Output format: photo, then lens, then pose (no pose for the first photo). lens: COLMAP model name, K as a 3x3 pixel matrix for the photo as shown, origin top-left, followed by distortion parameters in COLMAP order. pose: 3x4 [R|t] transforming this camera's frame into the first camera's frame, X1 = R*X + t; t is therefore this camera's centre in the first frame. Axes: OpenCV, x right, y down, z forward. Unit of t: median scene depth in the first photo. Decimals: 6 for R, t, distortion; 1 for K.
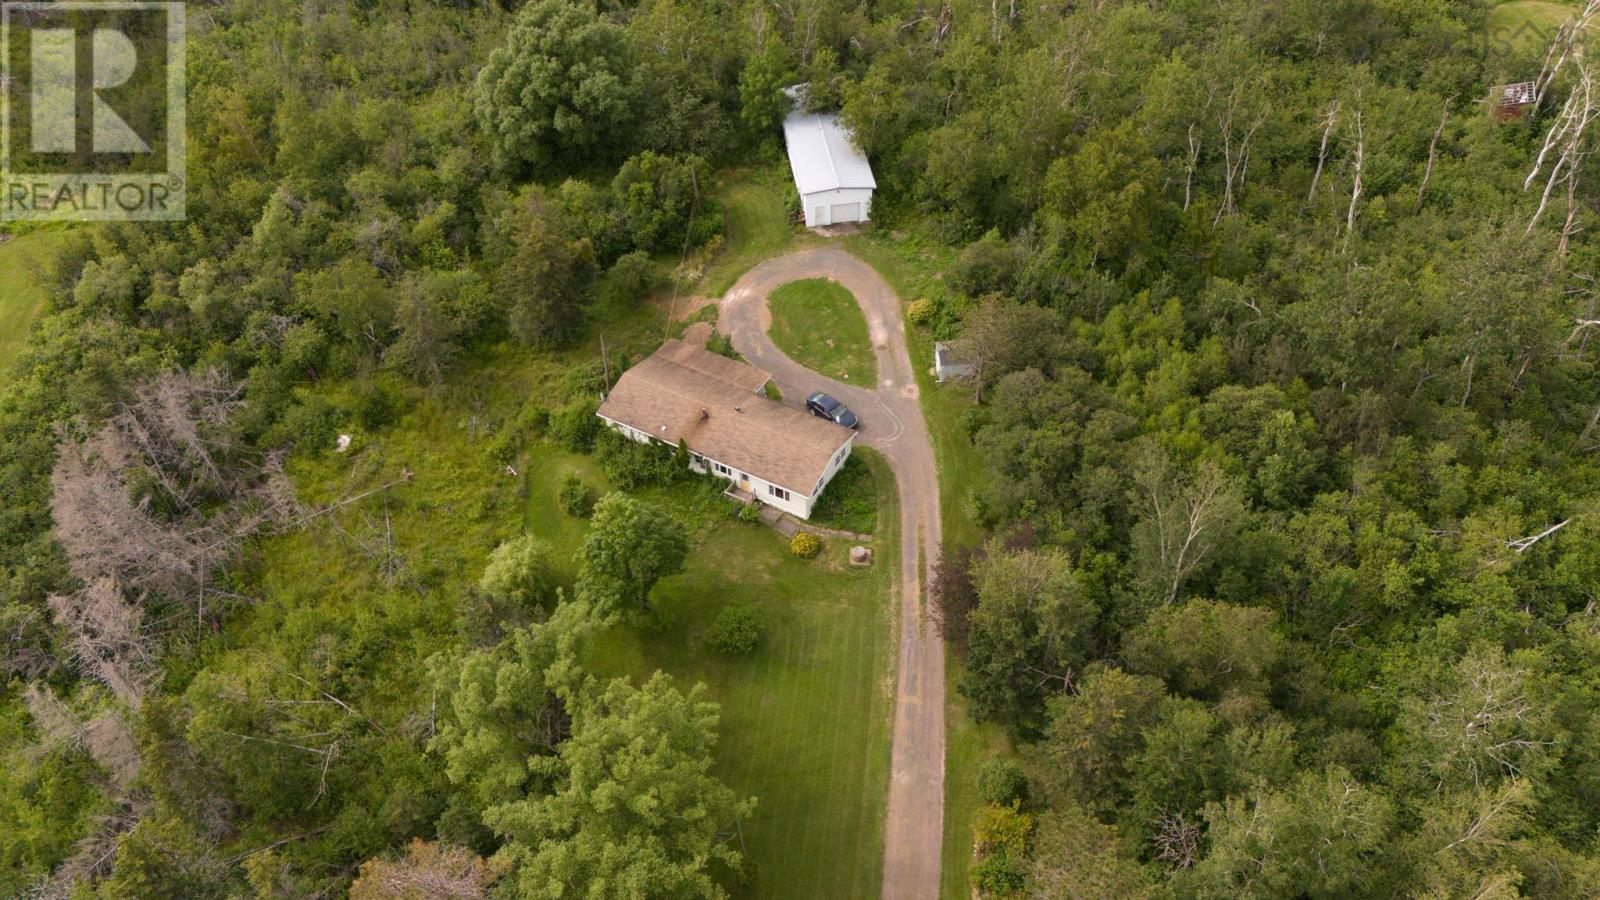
lens RADIAL K [[1168.6, 0, 800.0], [0, 1168.6, 450.0], [0, 0, 1]] dist [0.005865, 0.000299]
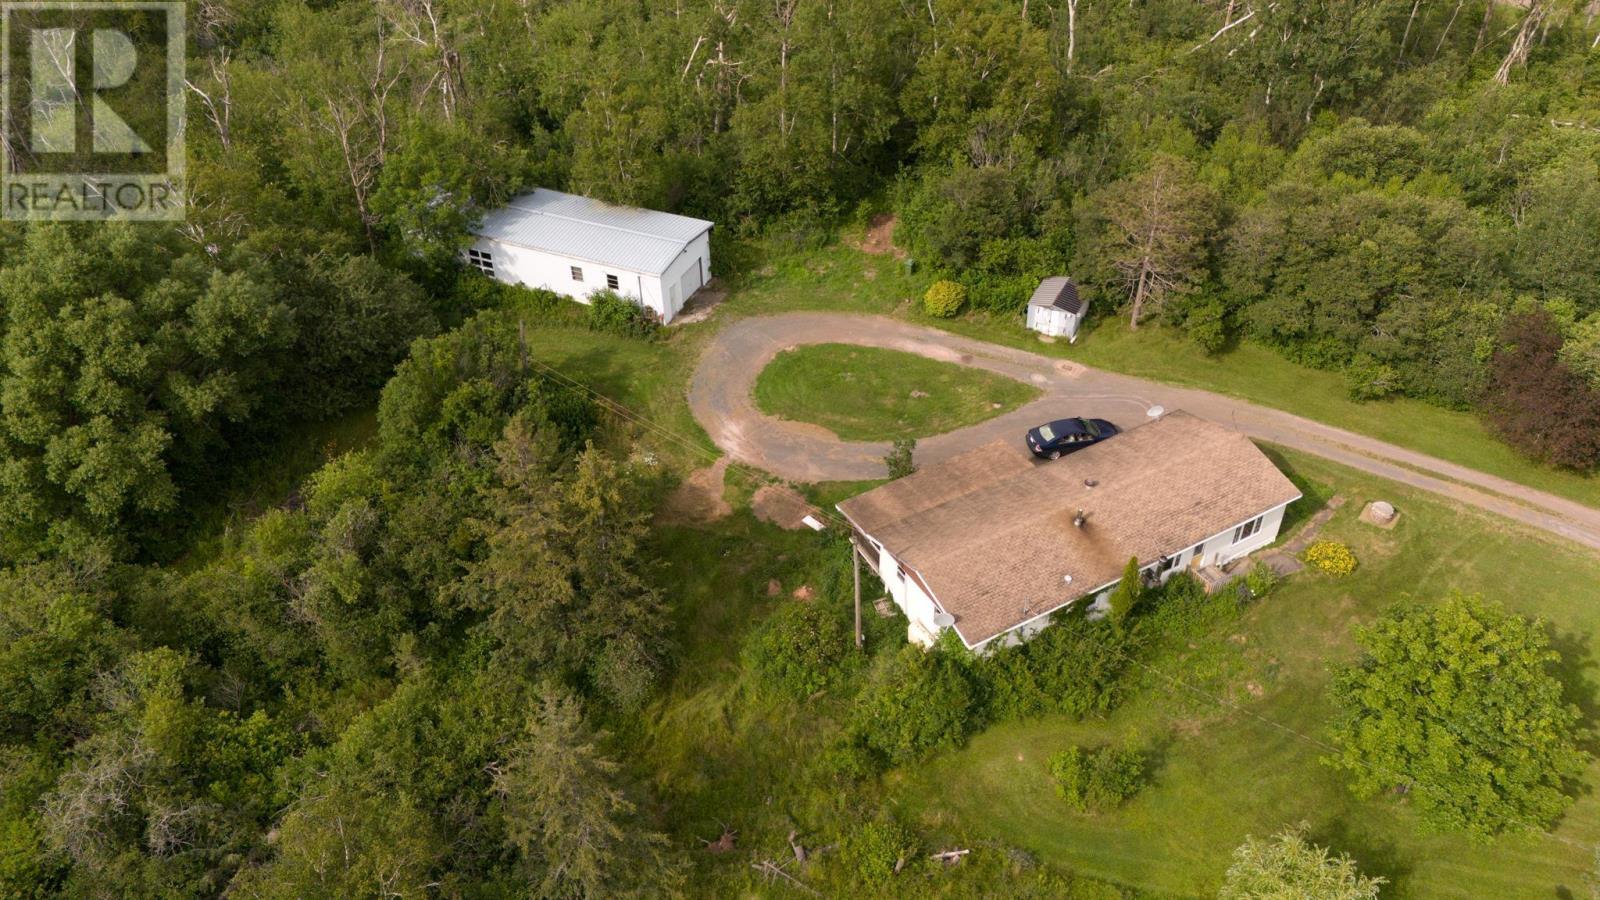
lens RADIAL K [[1168.6, 0, 800.0], [0, 1168.6, 450.0], [0, 0, 1]] dist [0.005865, 0.000299]
pose [[0.544930, -0.528657, 0.650825, -0.438505], [0.622381, 0.775153, 0.108532, -0.174681], [-0.561866, 0.345919, 0.751430, 0.541853]]
